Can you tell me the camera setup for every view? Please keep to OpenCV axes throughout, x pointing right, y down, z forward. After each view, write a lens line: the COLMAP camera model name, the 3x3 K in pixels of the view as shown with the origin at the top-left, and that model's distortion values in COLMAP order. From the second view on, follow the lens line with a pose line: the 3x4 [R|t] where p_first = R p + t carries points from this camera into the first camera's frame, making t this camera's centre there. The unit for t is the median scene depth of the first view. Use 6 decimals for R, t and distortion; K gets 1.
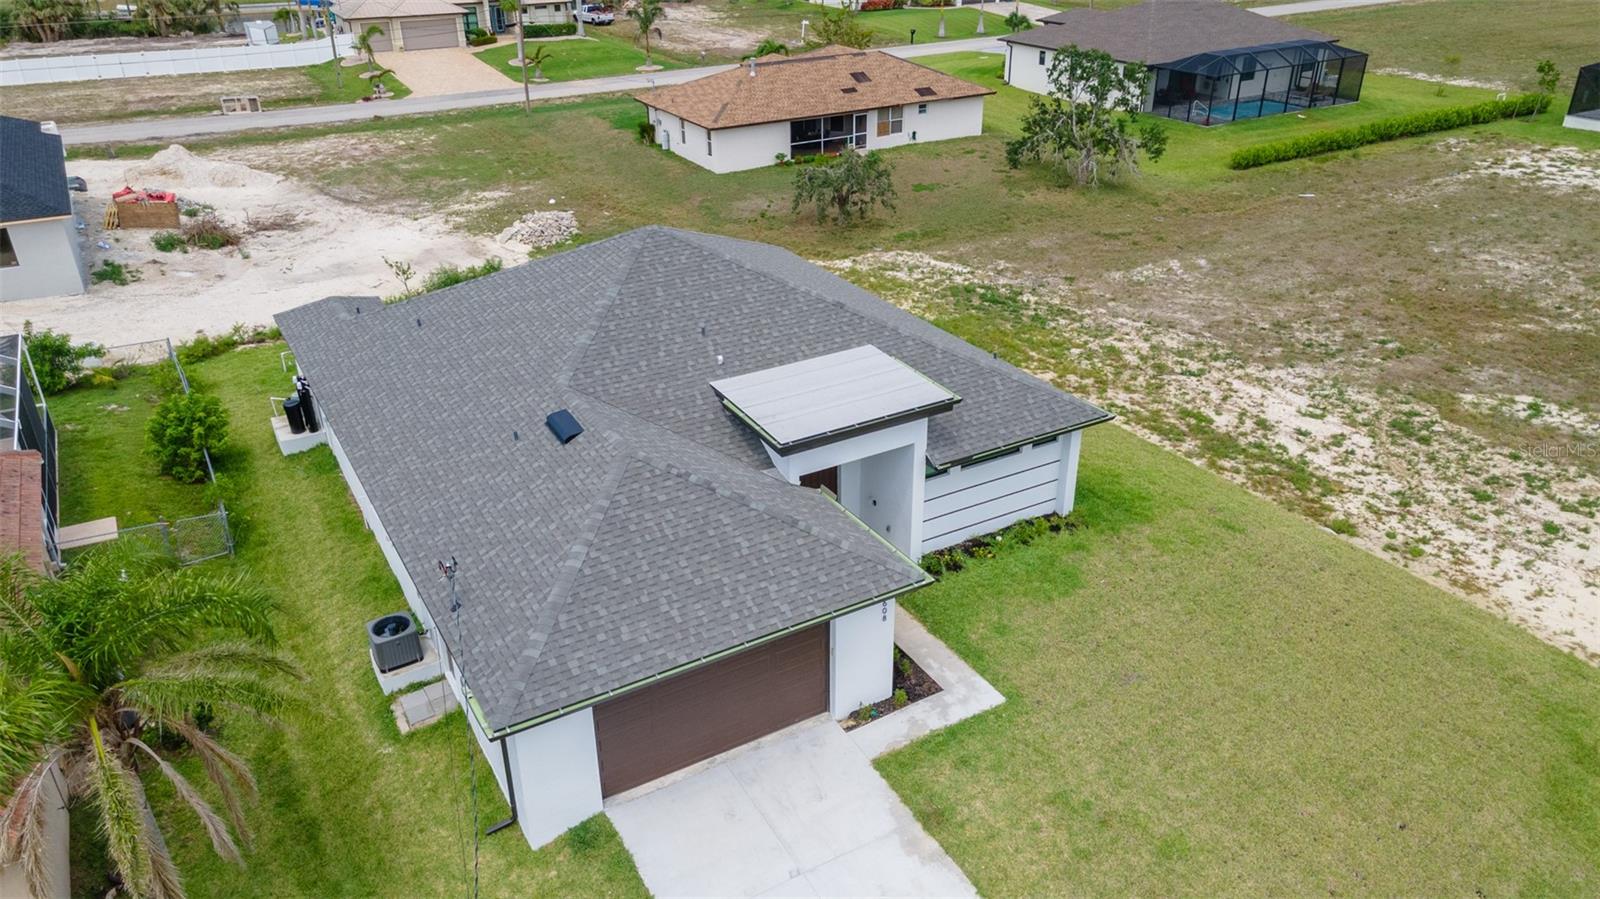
lens RADIAL K [[1139.3, 0, 798.8], [0, 1139.3, 501.7], [0, 0, 1]] dist [0.035587, 0.008502]
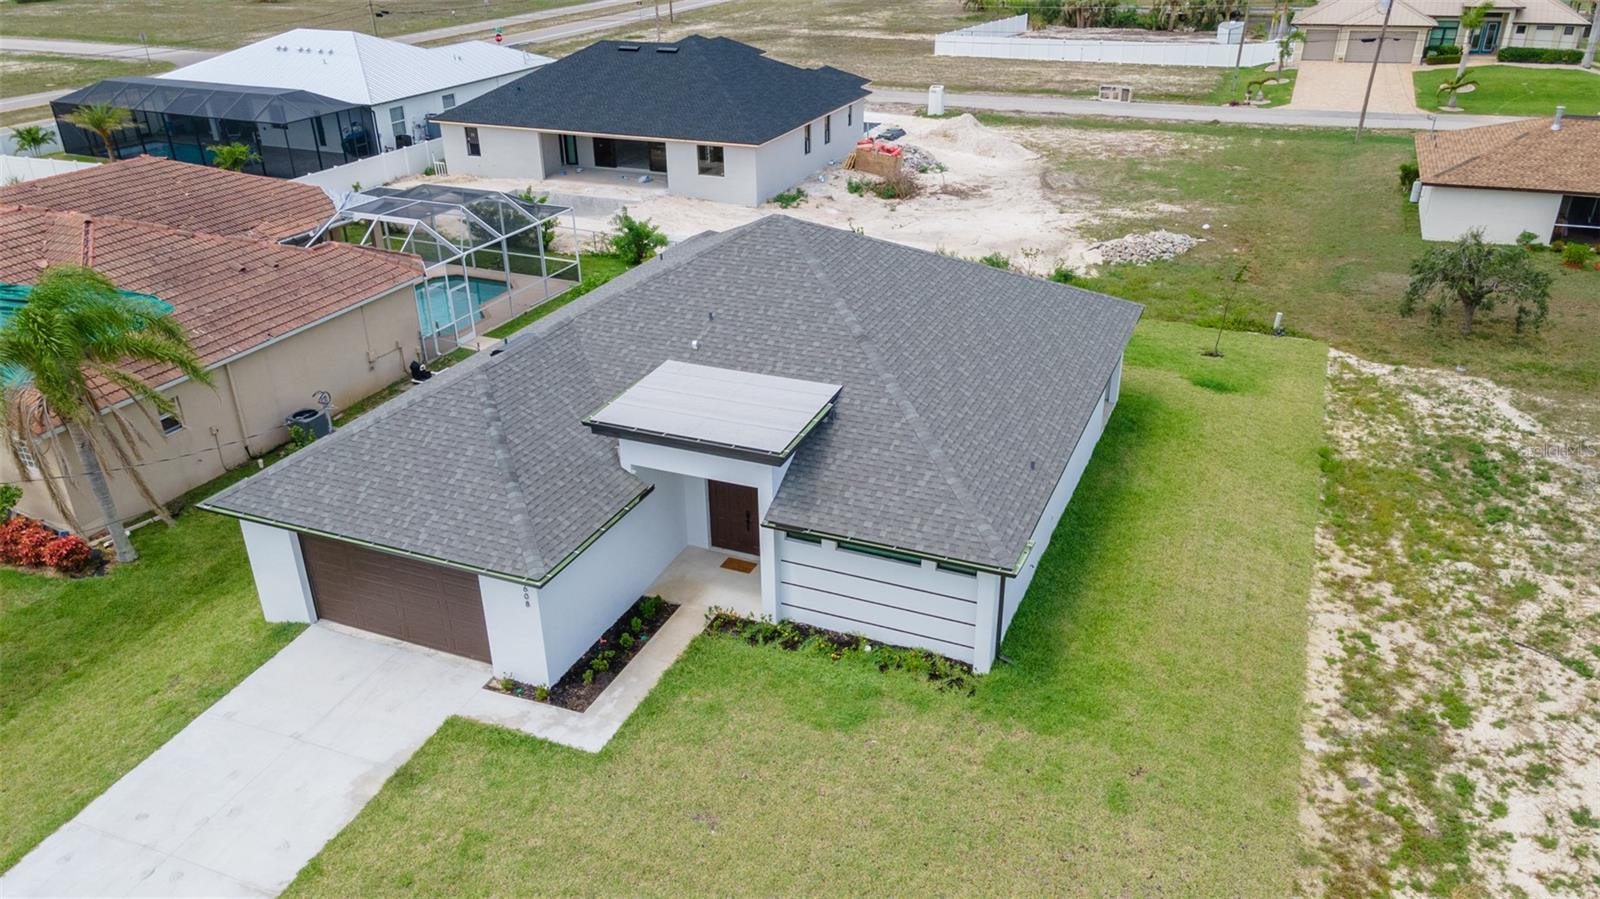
lens RADIAL K [[1165.6, 0, 798.7], [0, 1165.6, 473.3], [0, 0, 1]] dist [0.037858, 0.009303]
pose [[0.596773, 0.366166, -0.713992, 0.439320], [-0.388371, 0.910448, 0.142307, -0.116141], [0.702161, 0.192369, 0.685540, 0.212285]]
